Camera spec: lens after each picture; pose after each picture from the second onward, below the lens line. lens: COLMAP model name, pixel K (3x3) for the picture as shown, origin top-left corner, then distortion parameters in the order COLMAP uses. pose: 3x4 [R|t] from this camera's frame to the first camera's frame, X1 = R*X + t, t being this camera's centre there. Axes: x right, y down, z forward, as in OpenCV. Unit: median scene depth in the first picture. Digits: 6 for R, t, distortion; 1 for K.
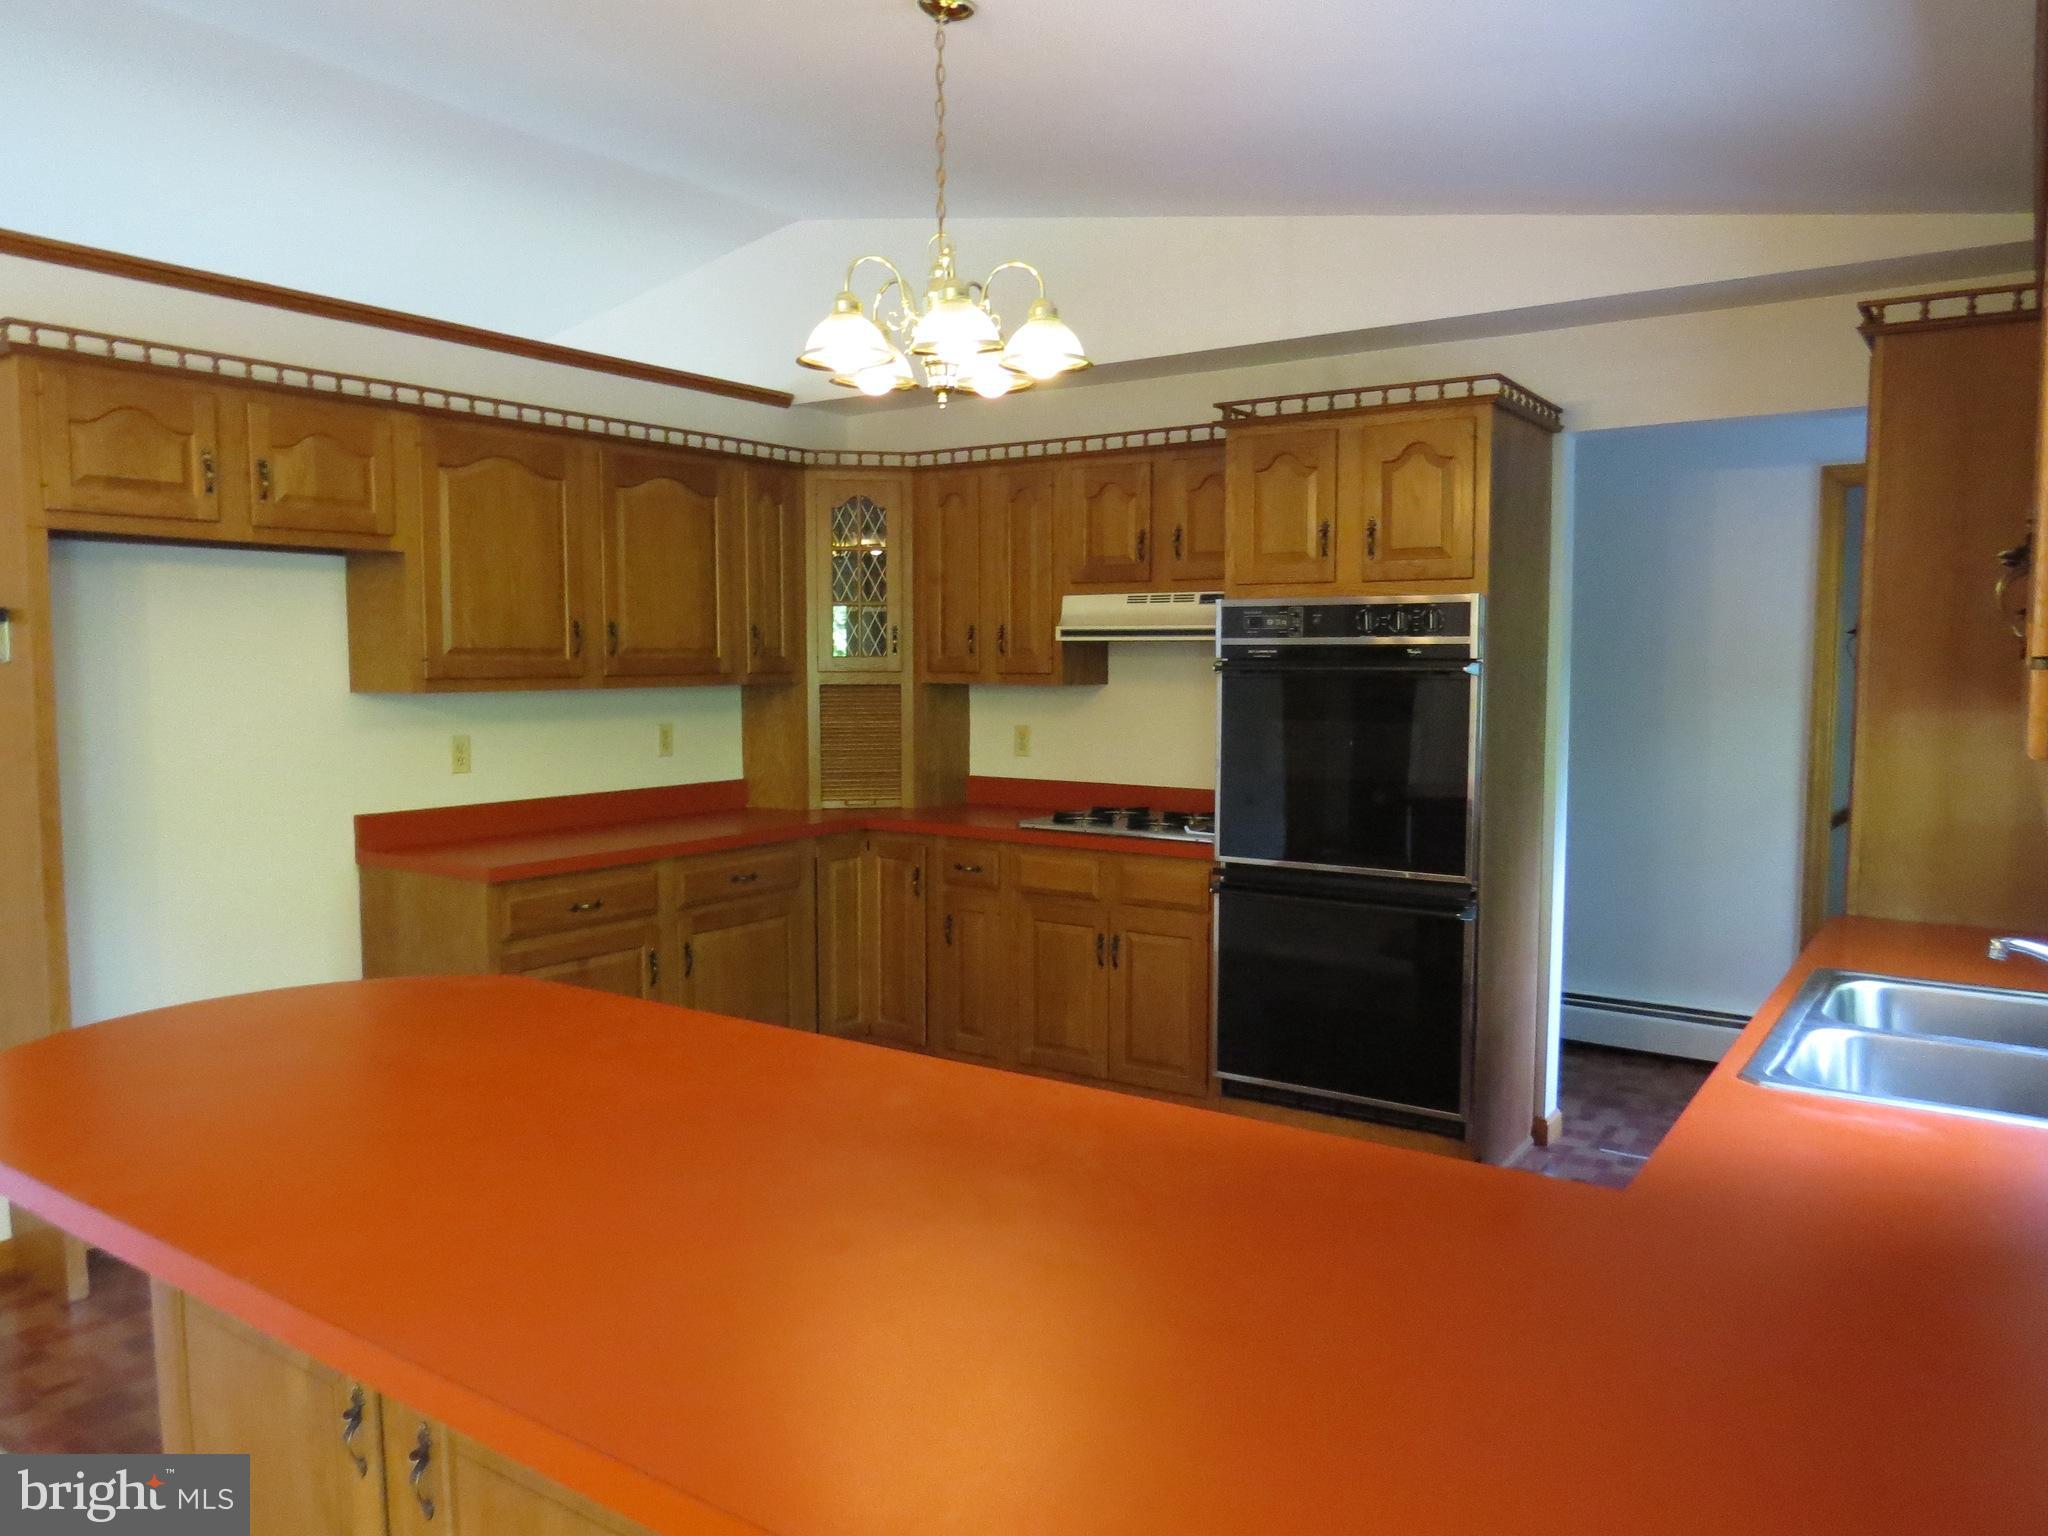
lens RADIAL K [[1459.9, 0, 1008.7], [0, 1459.9, 760.5], [0, 0, 1]] dist [-0.020636, -0.001701]
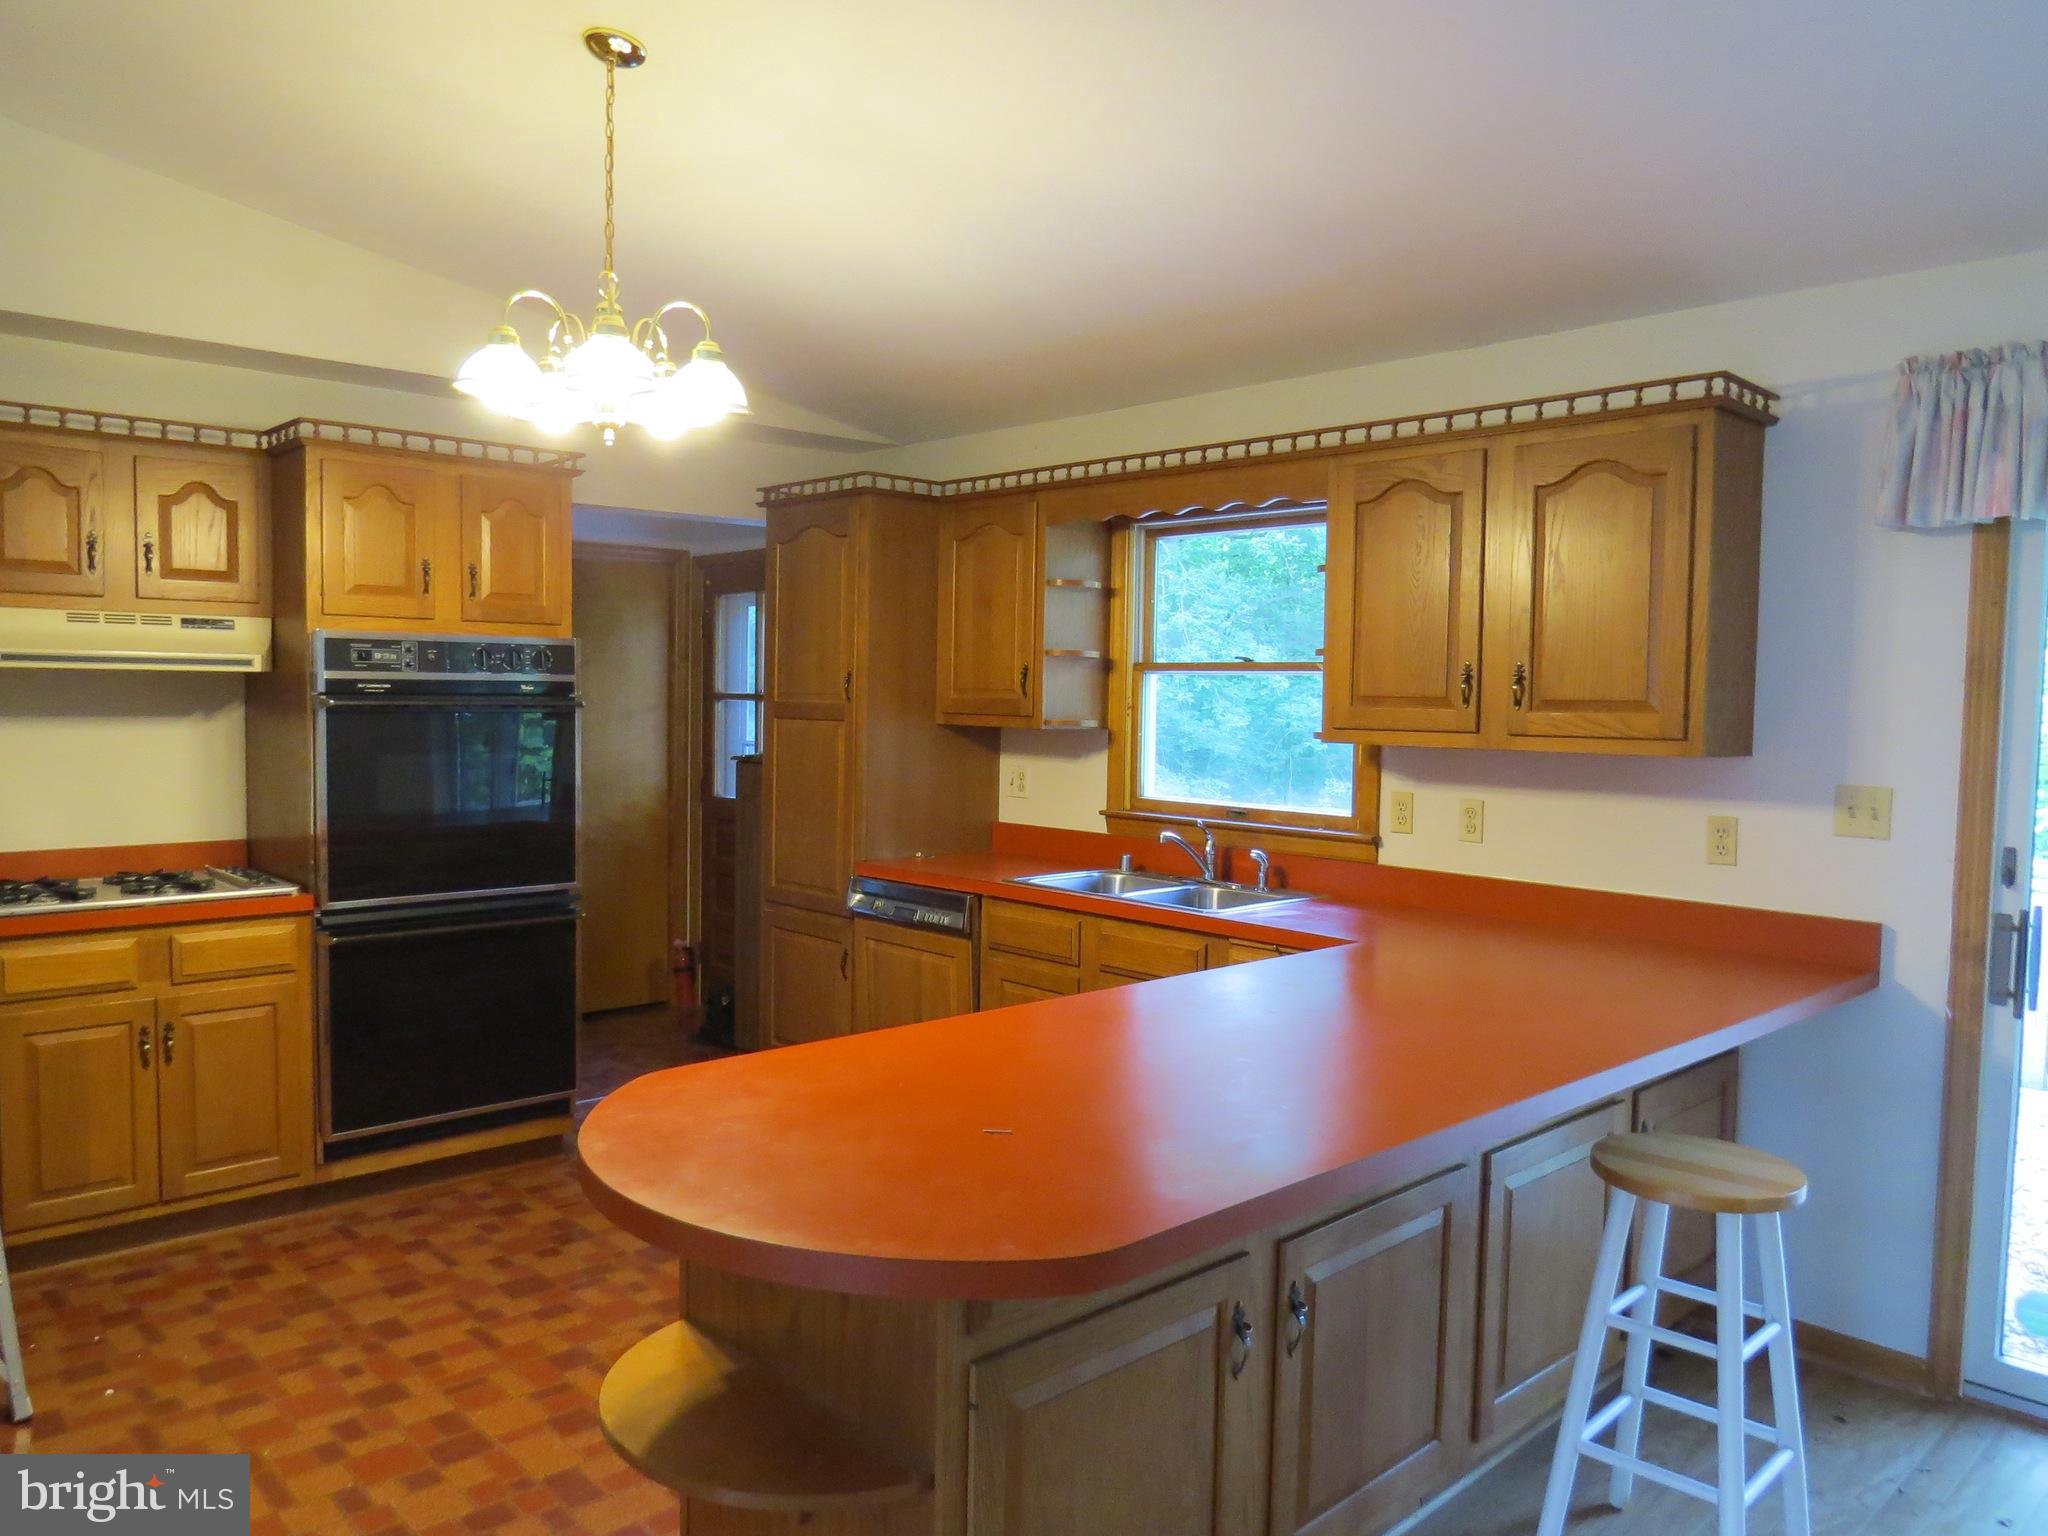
lens RADIAL K [[1459.9, 0, 1026.2], [0, 1459.9, 766.7], [0, 0, 1]] dist [-0.020636, -0.001701]
pose [[0.201826, -0.046119, 0.978335, -0.613901], [0.059646, 0.997615, 0.034724, -0.025259], [-0.977603, 0.051346, 0.204096, 0.336029]]
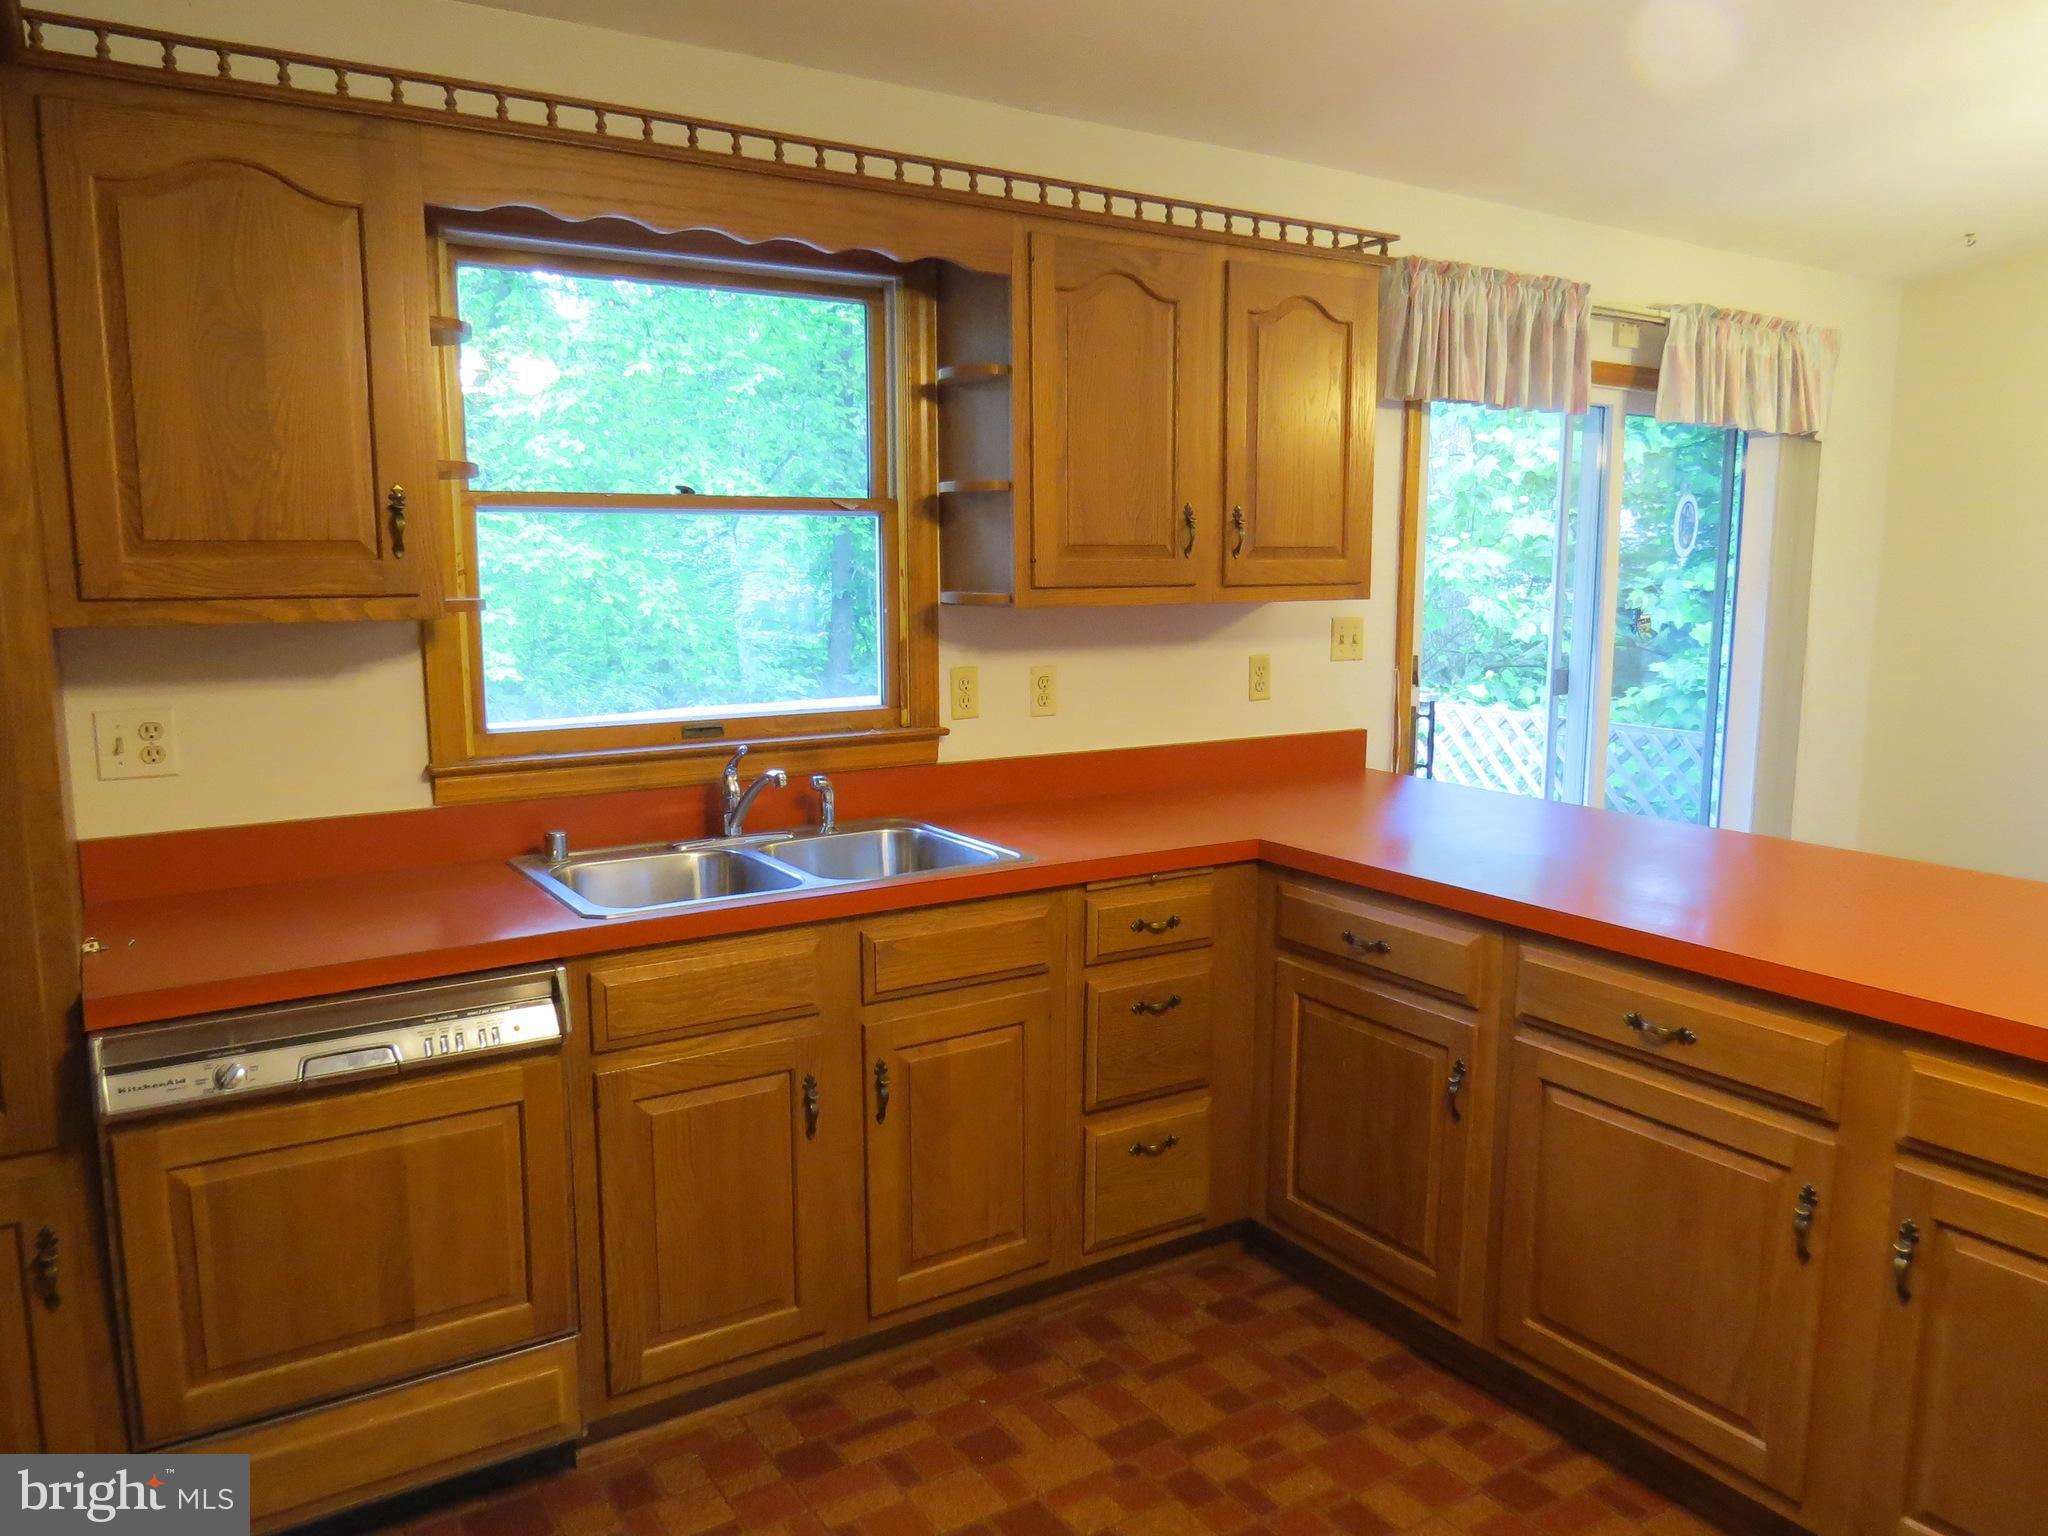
lens RADIAL K [[1459.9, 0, 1040.6], [0, 1459.9, 768.3], [0, 0, 1]] dist [-0.020636, -0.001701]
pose [[-0.930439, -0.057249, 0.361948, 0.003101], [0.025454, 0.975238, 0.219687, -0.071097], [-0.365562, 0.213618, -0.905942, 0.924491]]
